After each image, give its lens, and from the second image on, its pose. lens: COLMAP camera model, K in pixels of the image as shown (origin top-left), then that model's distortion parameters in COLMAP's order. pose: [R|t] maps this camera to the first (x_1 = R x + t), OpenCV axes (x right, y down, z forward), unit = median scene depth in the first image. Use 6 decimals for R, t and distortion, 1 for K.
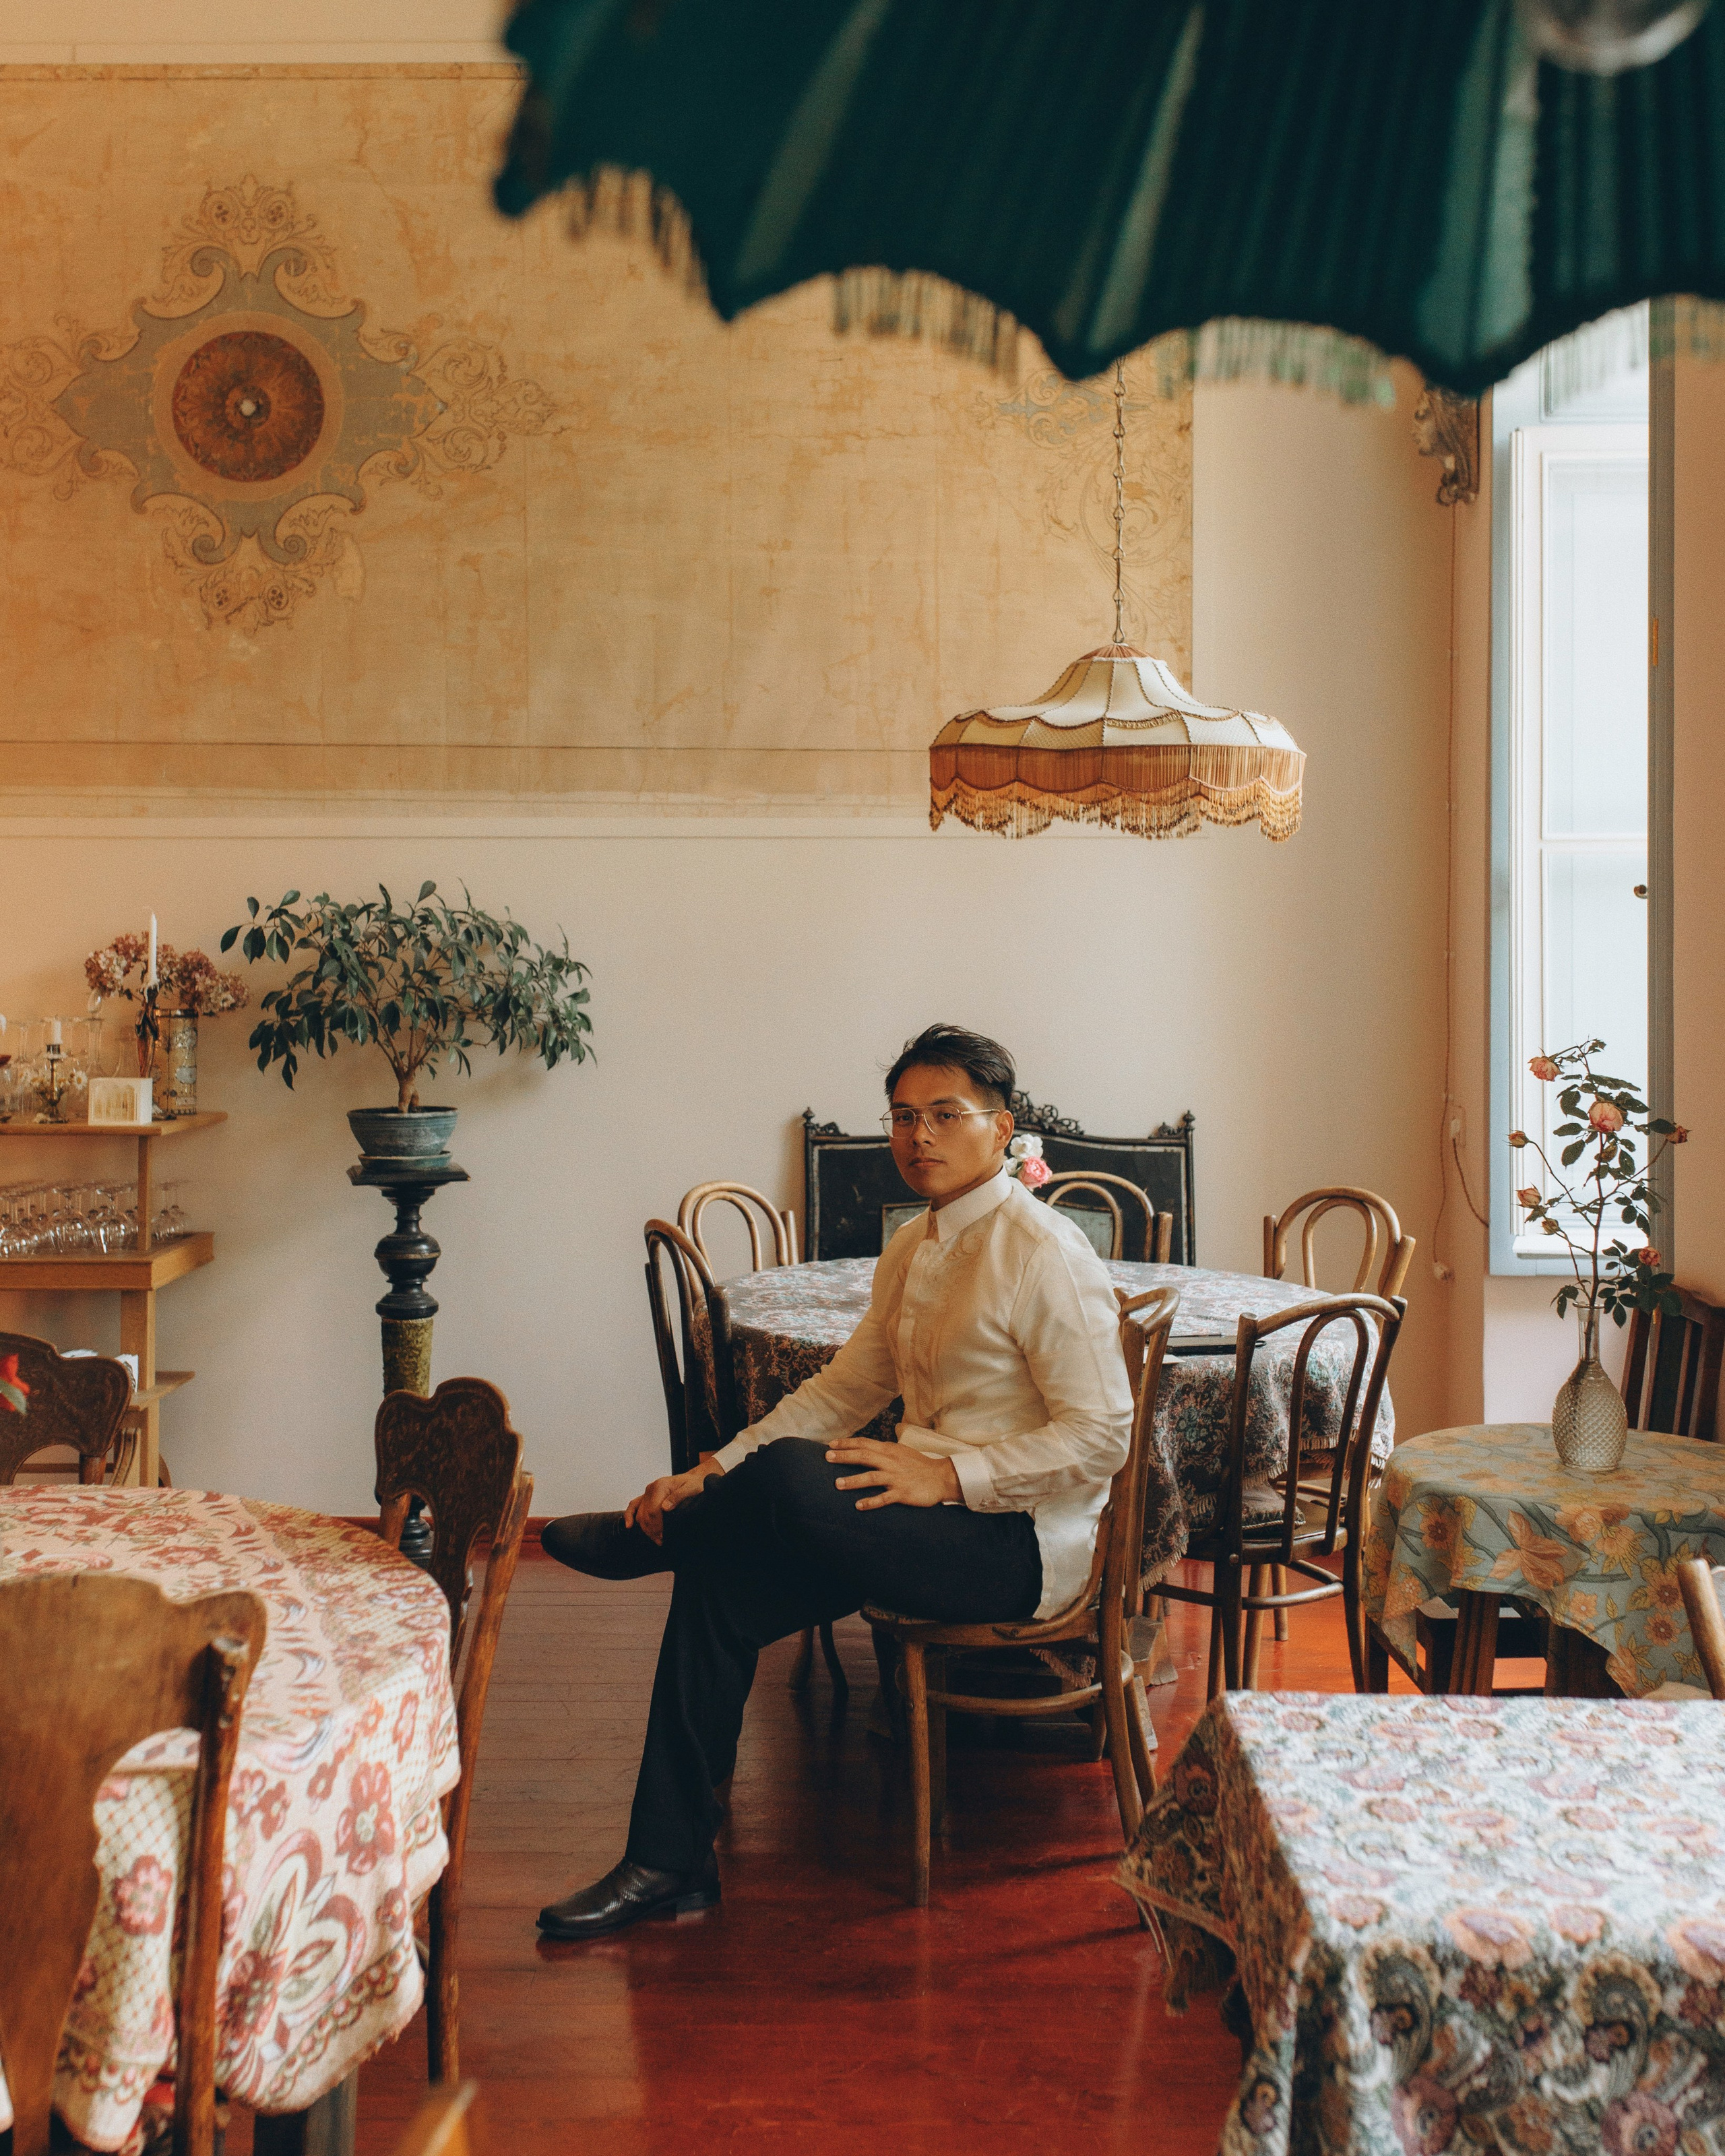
lens RADIAL K [[2490.5, 0, 838.6], [0, 2490.5, 901.7], [0, 0, 1]] dist [0.019972, 0.035597]
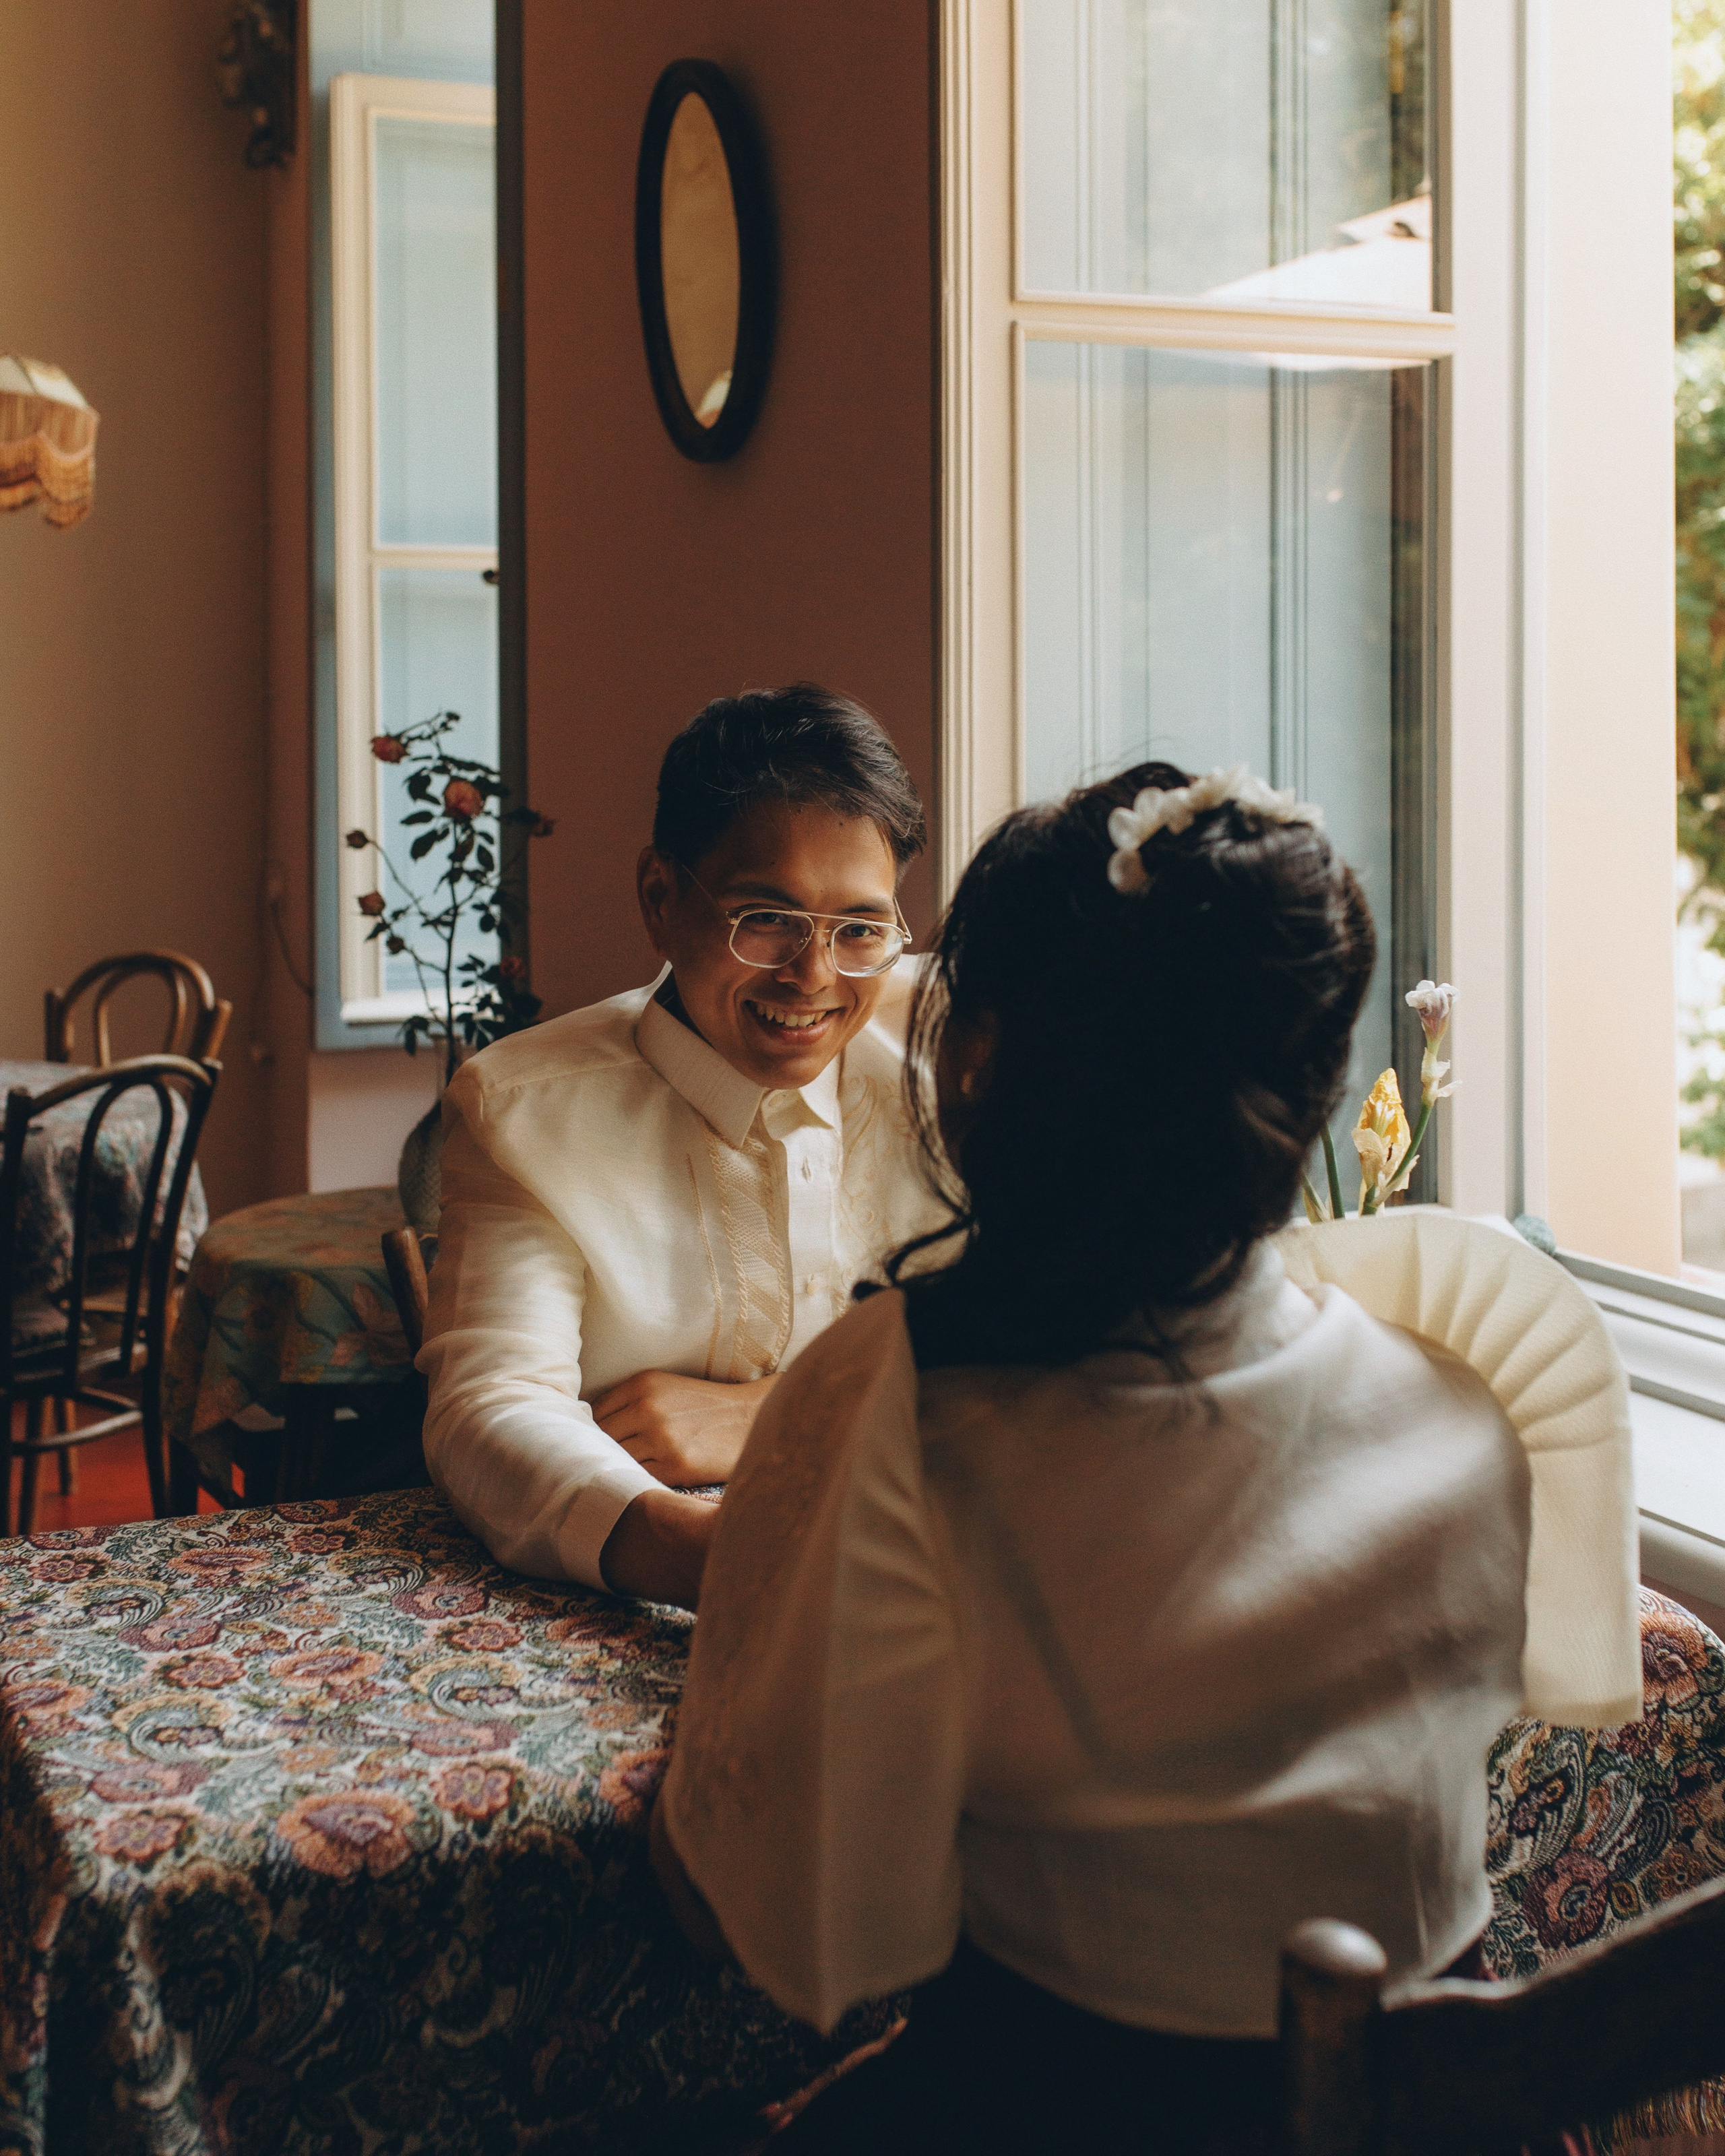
lens RADIAL K [[2490.5, 0, 838.6], [0, 2490.5, 901.7], [0, 0, 1]] dist [0.019972, 0.035597]
pose [[0.892562, -0.018512, 0.450544, 0.046987], [-0.004718, 0.998719, 0.050382, 0.075763], [-0.450900, -0.047095, 0.891331, 0.207554]]
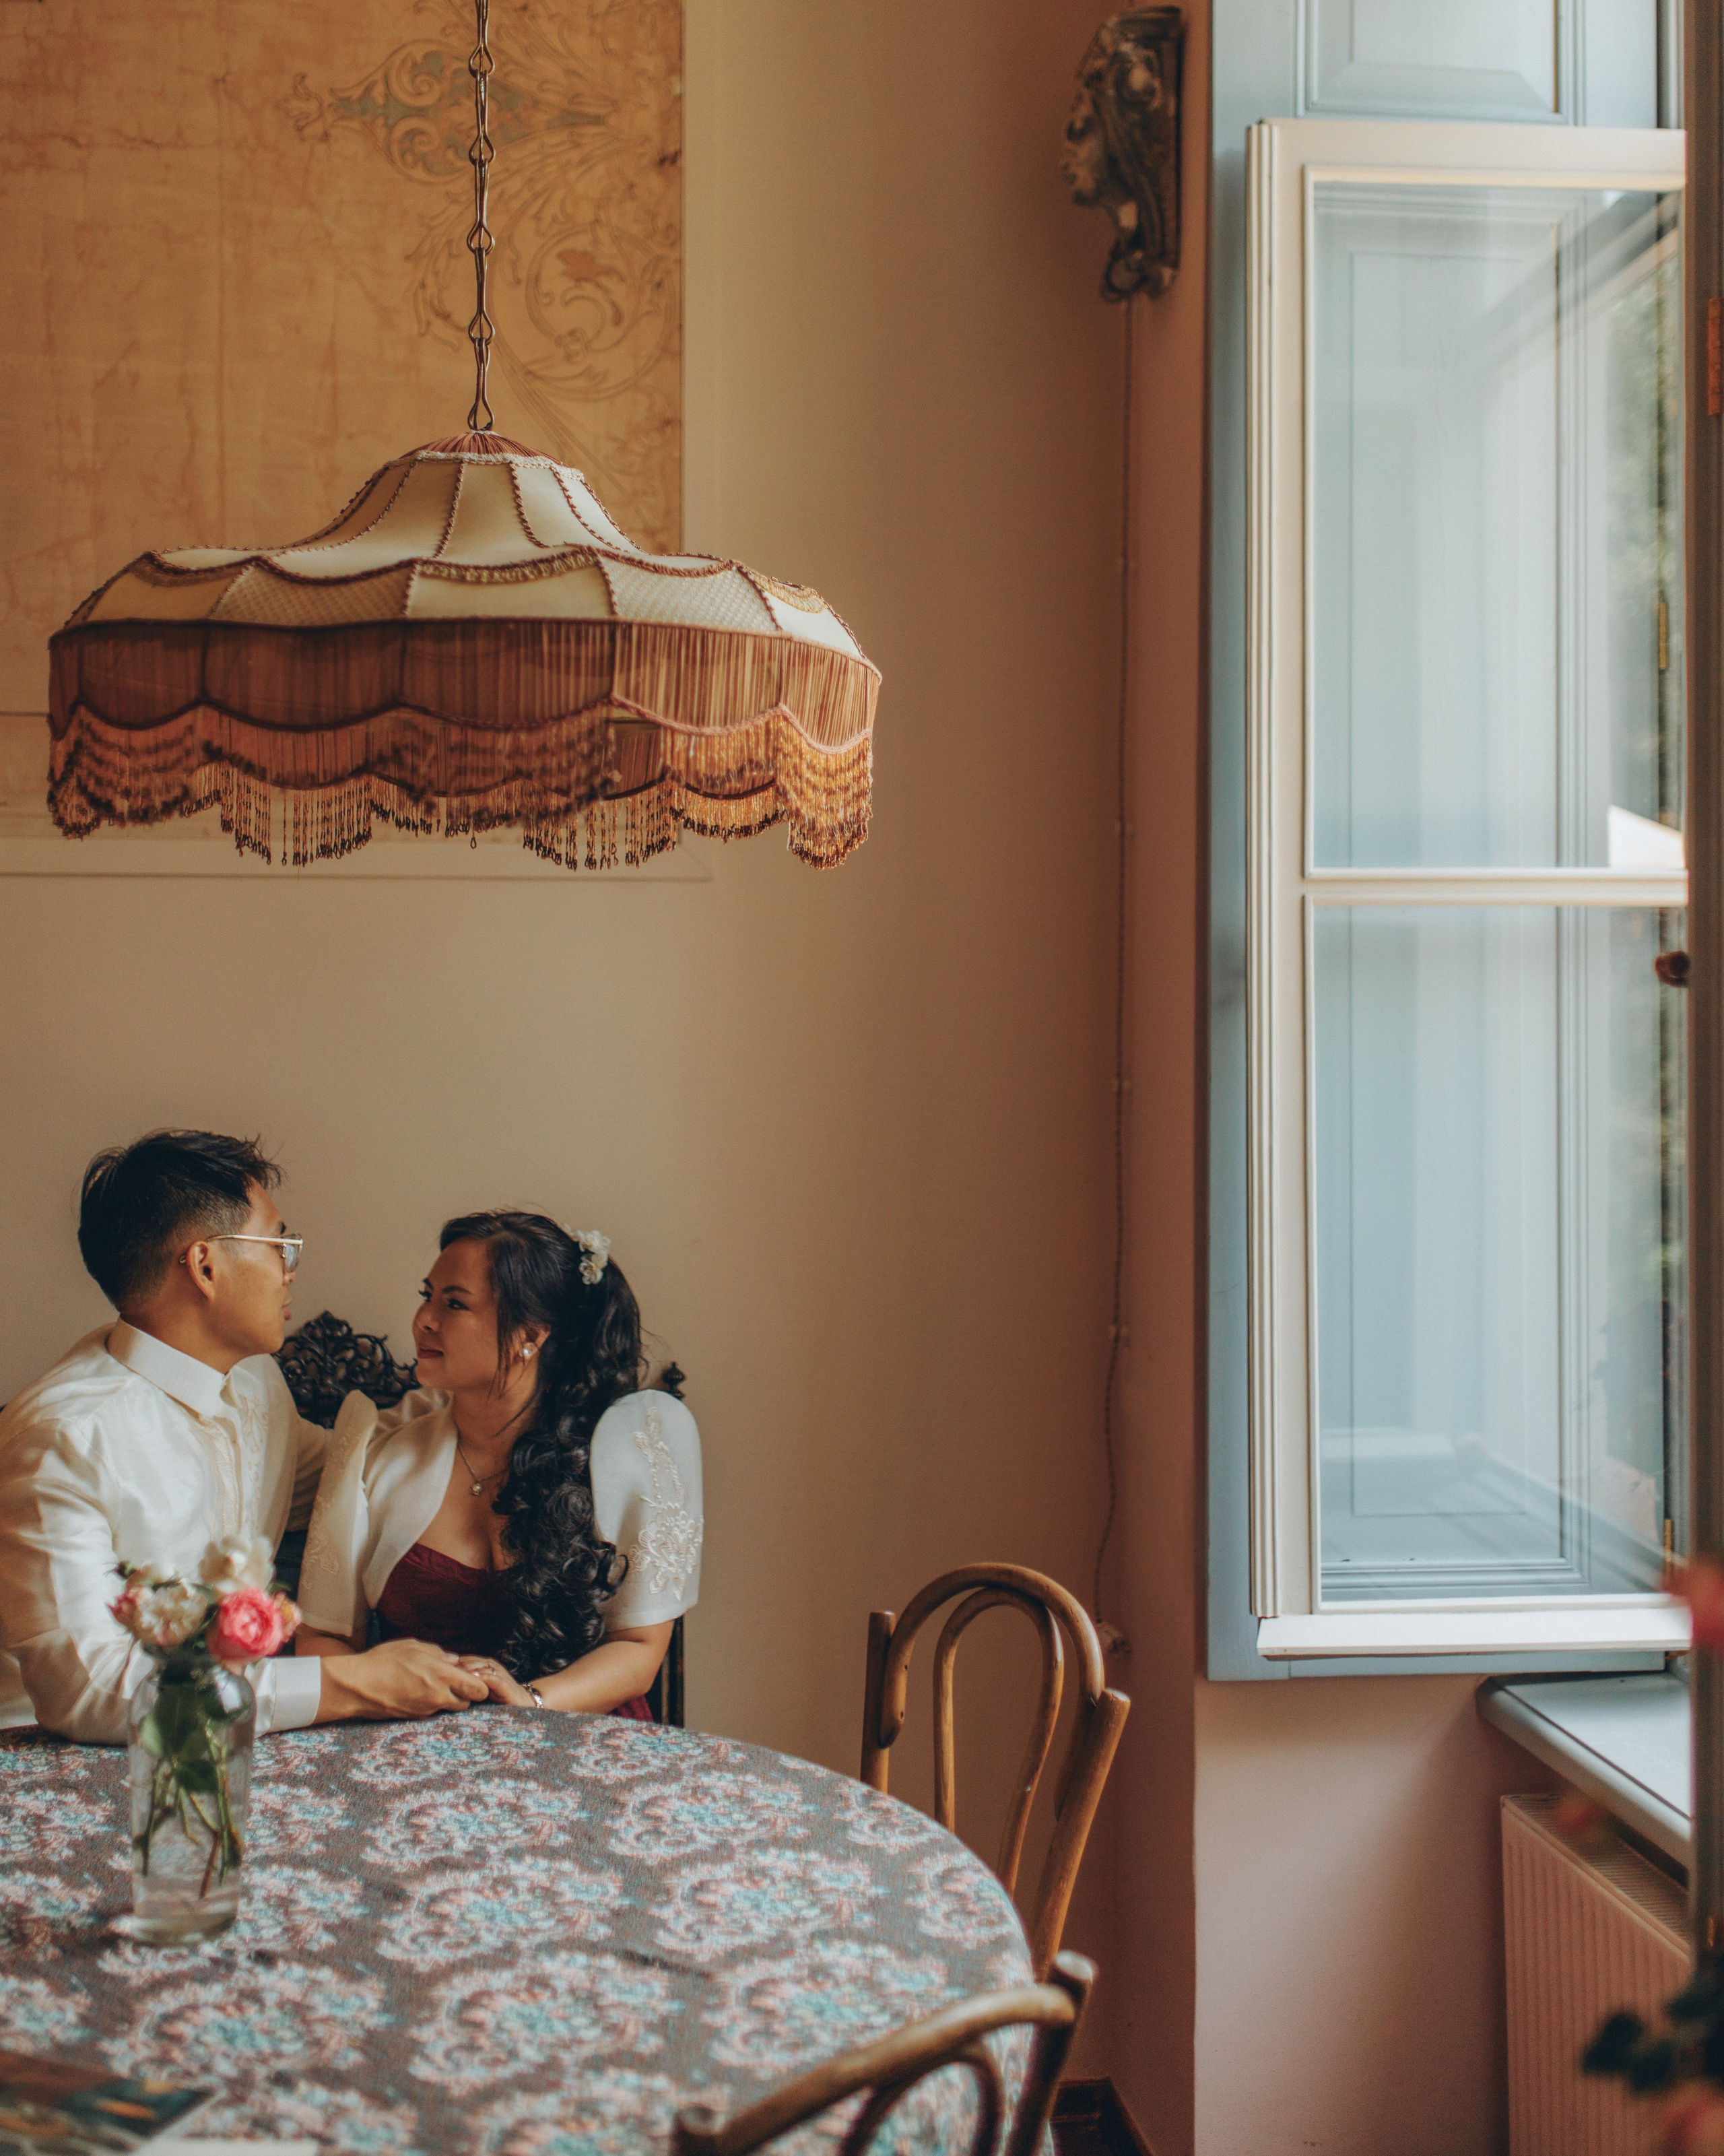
lens RADIAL K [[2422.9, 0, 866.3], [0, 2422.9, 996.9], [0, 0, 1]] dist [0.015789, -0.001204]
pose [[0.983517, -0.001754, 0.180808, 0.135013], [0.001404, 0.999997, 0.002067, -0.000203], [-0.180811, -0.001779, 0.983516, 0.729705]]
